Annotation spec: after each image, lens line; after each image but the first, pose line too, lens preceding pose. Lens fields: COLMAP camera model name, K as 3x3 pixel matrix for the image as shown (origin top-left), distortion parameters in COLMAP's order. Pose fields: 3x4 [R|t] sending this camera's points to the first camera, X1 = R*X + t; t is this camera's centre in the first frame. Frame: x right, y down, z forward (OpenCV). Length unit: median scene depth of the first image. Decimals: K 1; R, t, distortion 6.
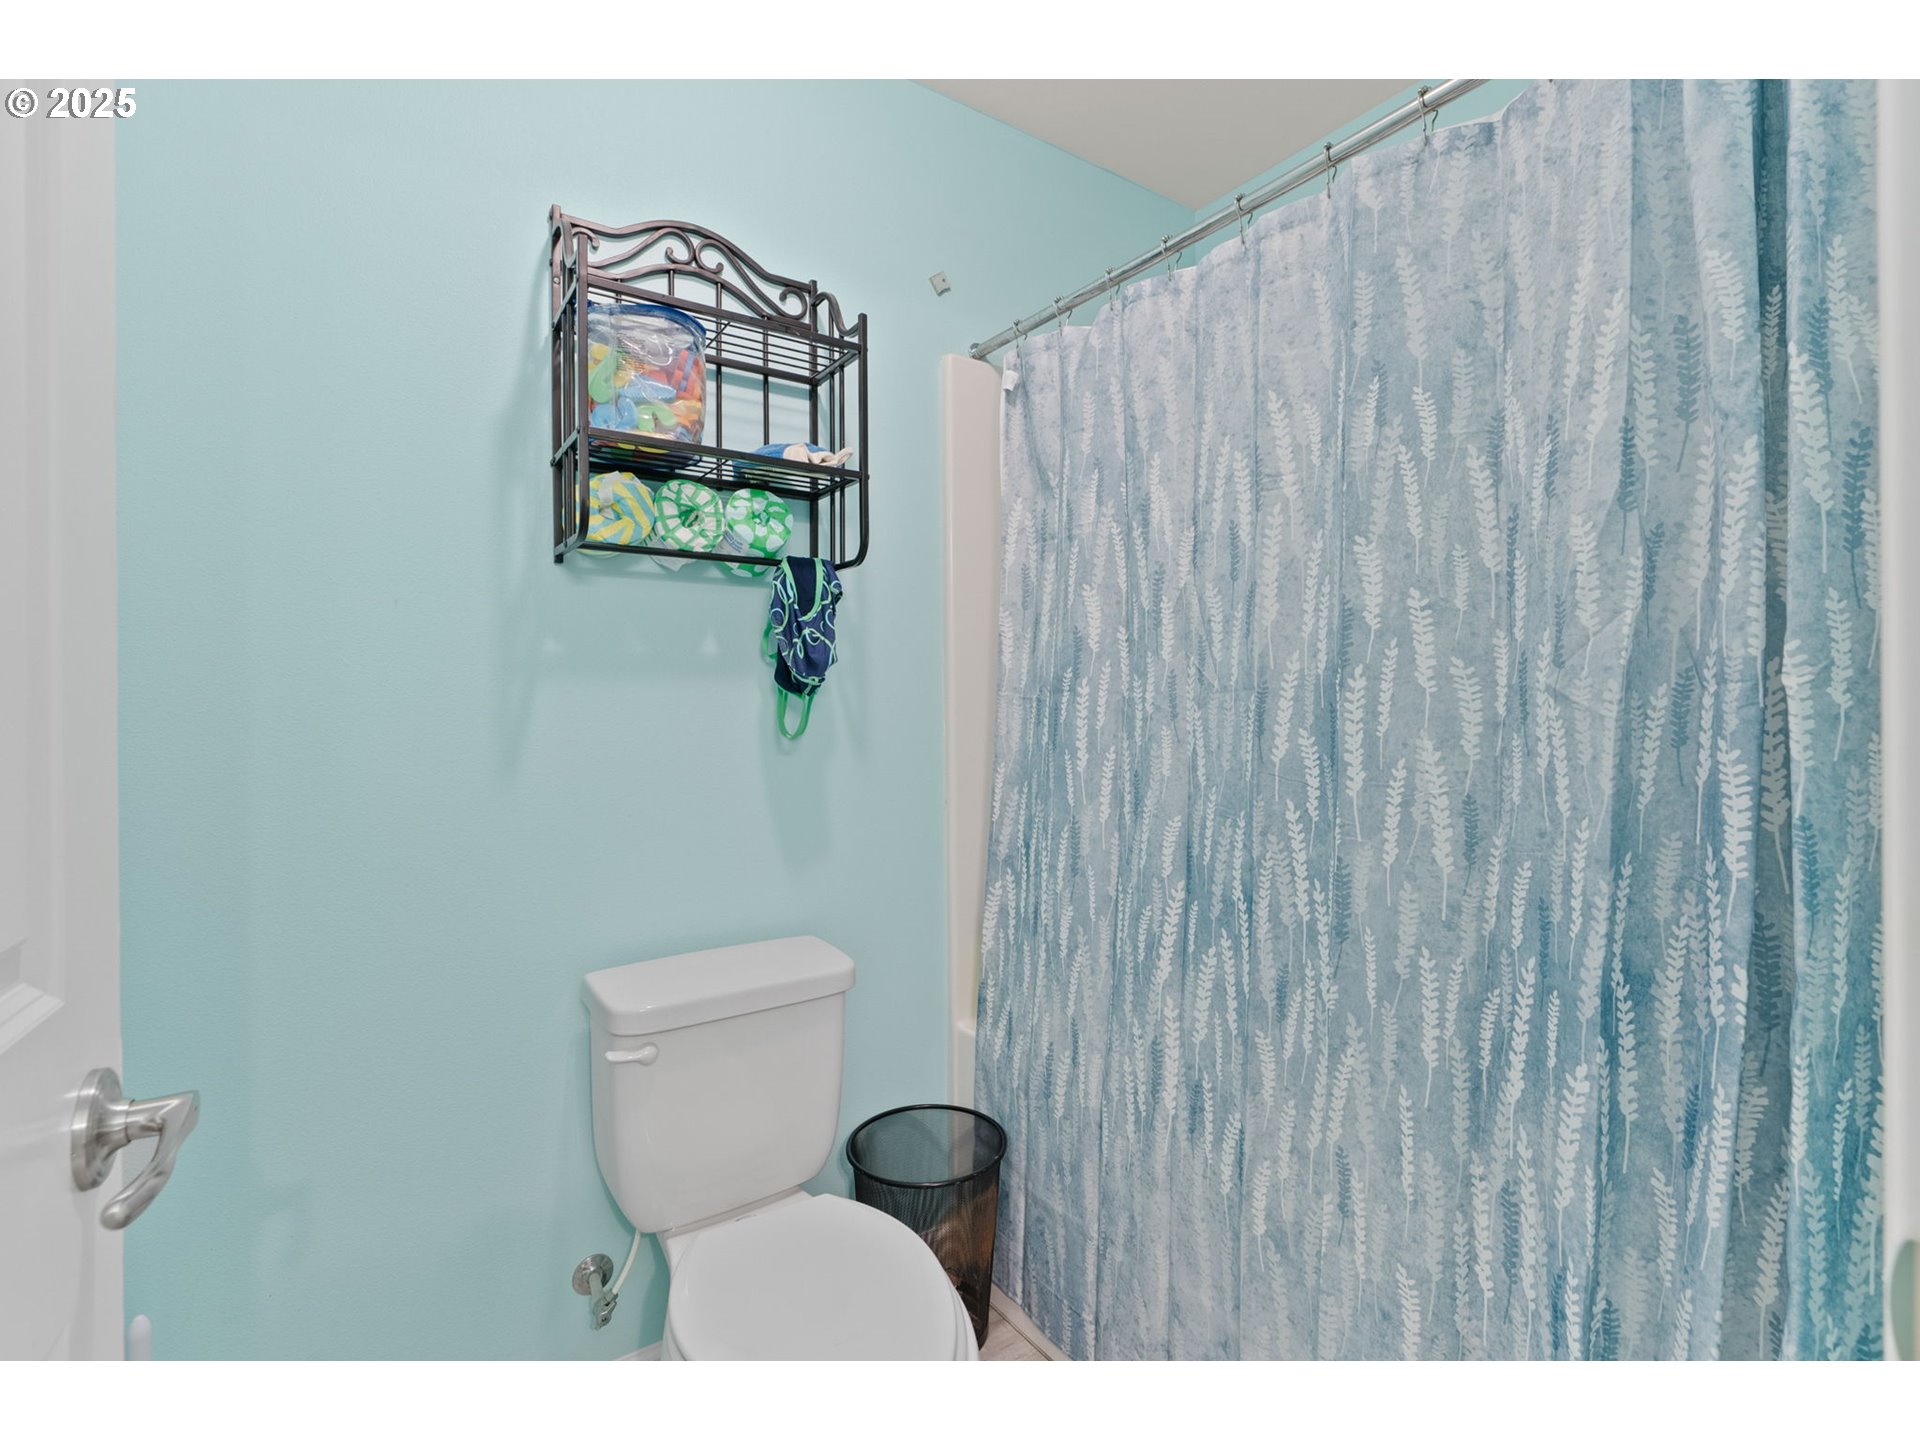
lens RADIAL K [[875.8, 0, 960.2], [0, 875.8, 712.5], [0, 0, 1]] dist [-0.013268, 0.005414]
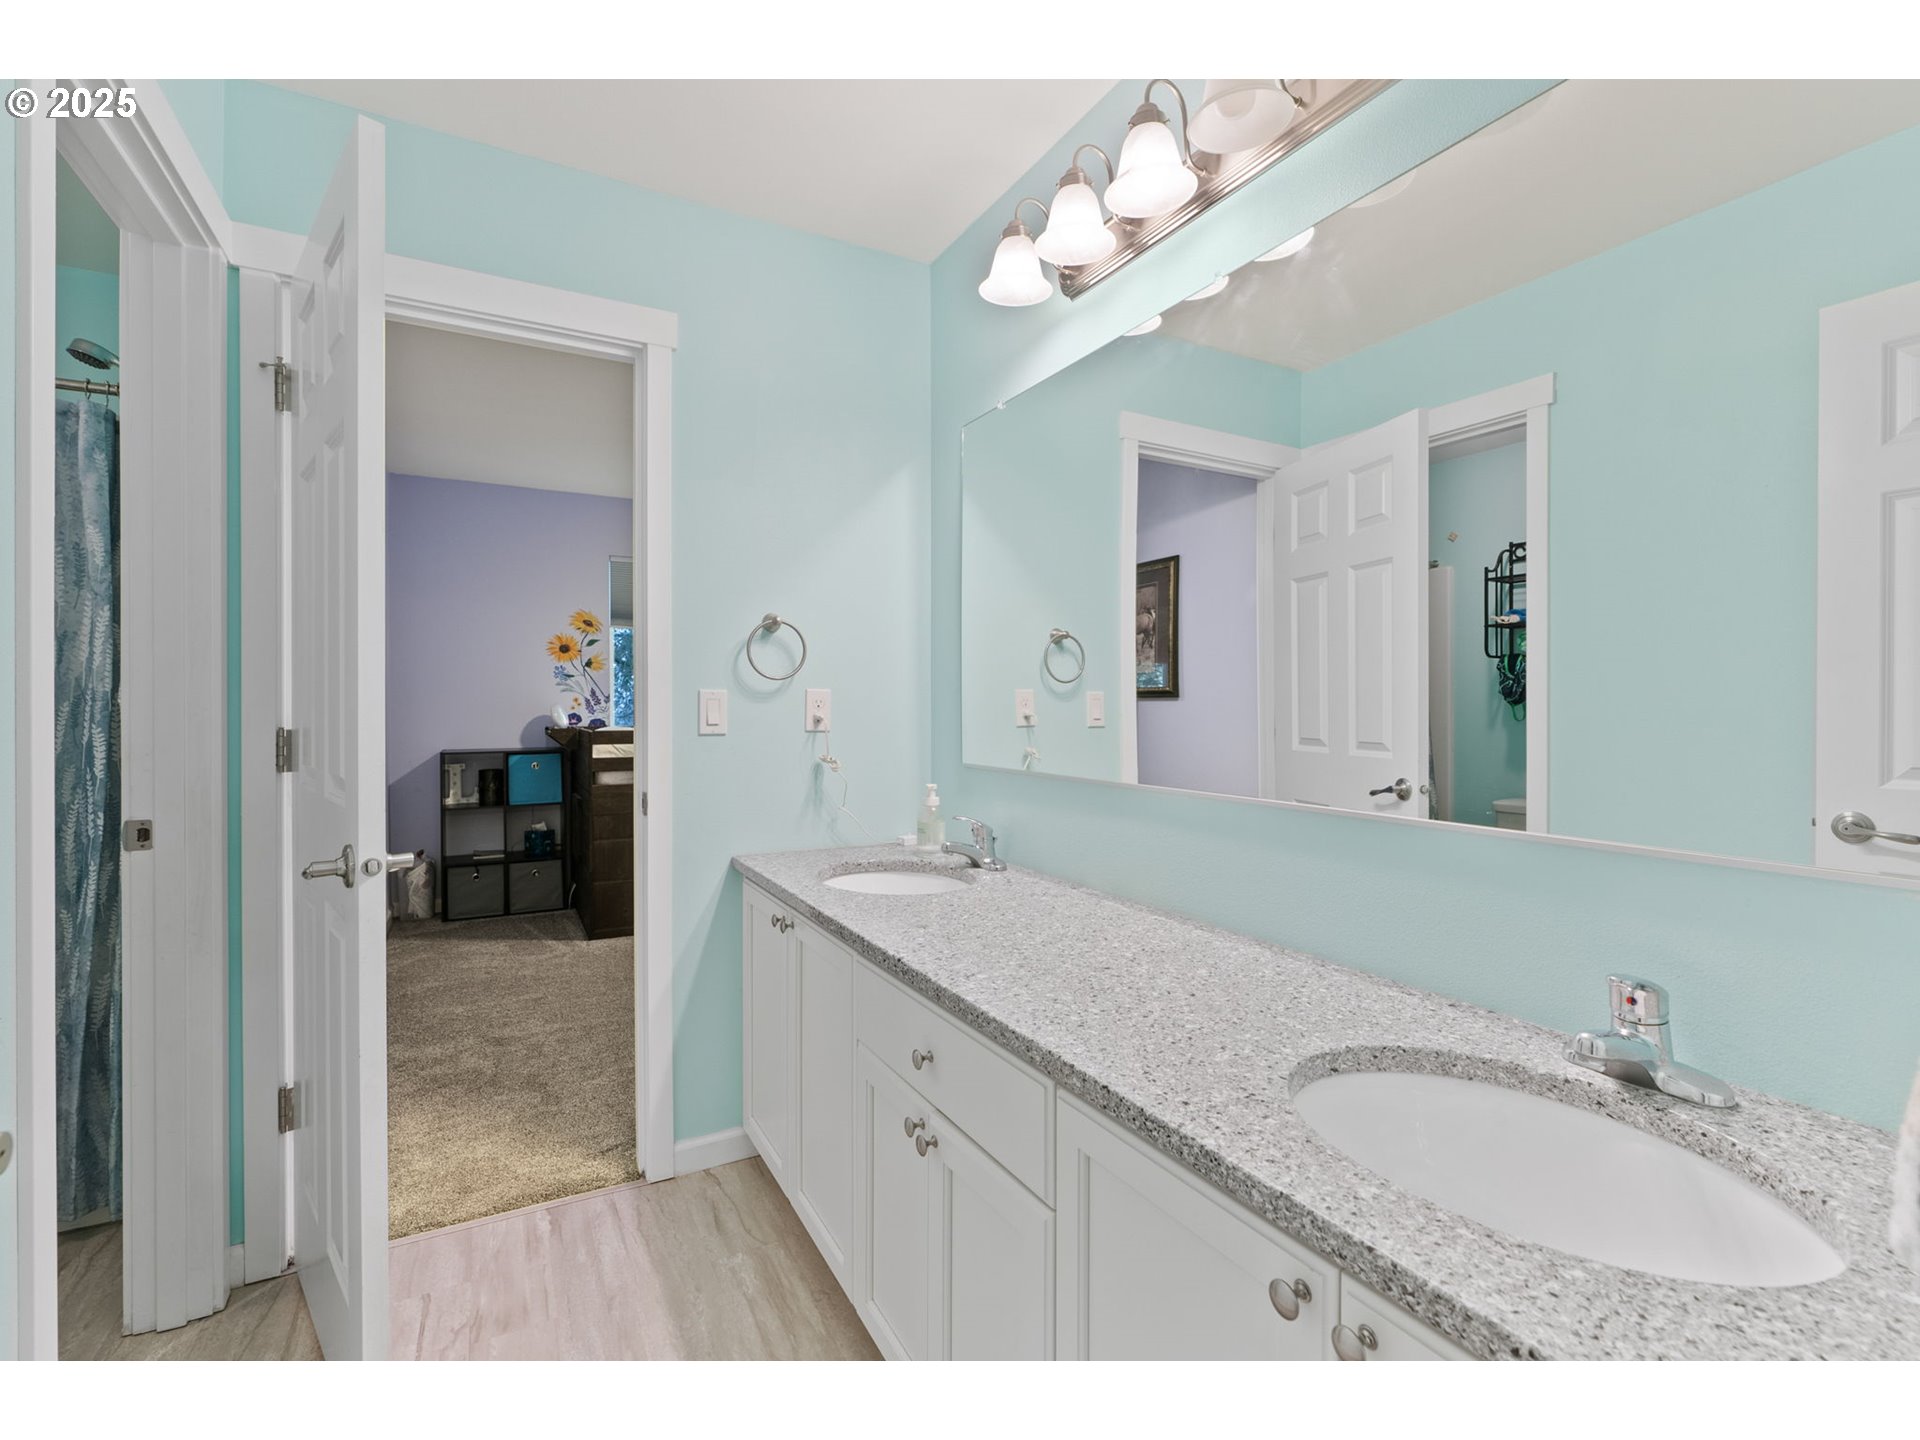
lens RADIAL K [[875.8, 0, 964.4], [0, 875.8, 709.6], [0, 0, 1]] dist [-0.013268, 0.005414]
pose [[0.072594, 0.004438, 0.997352, -1.400407], [-0.002081, 0.999989, -0.004298, -0.004708], [-0.997359, -0.001763, 0.072602, -1.639013]]
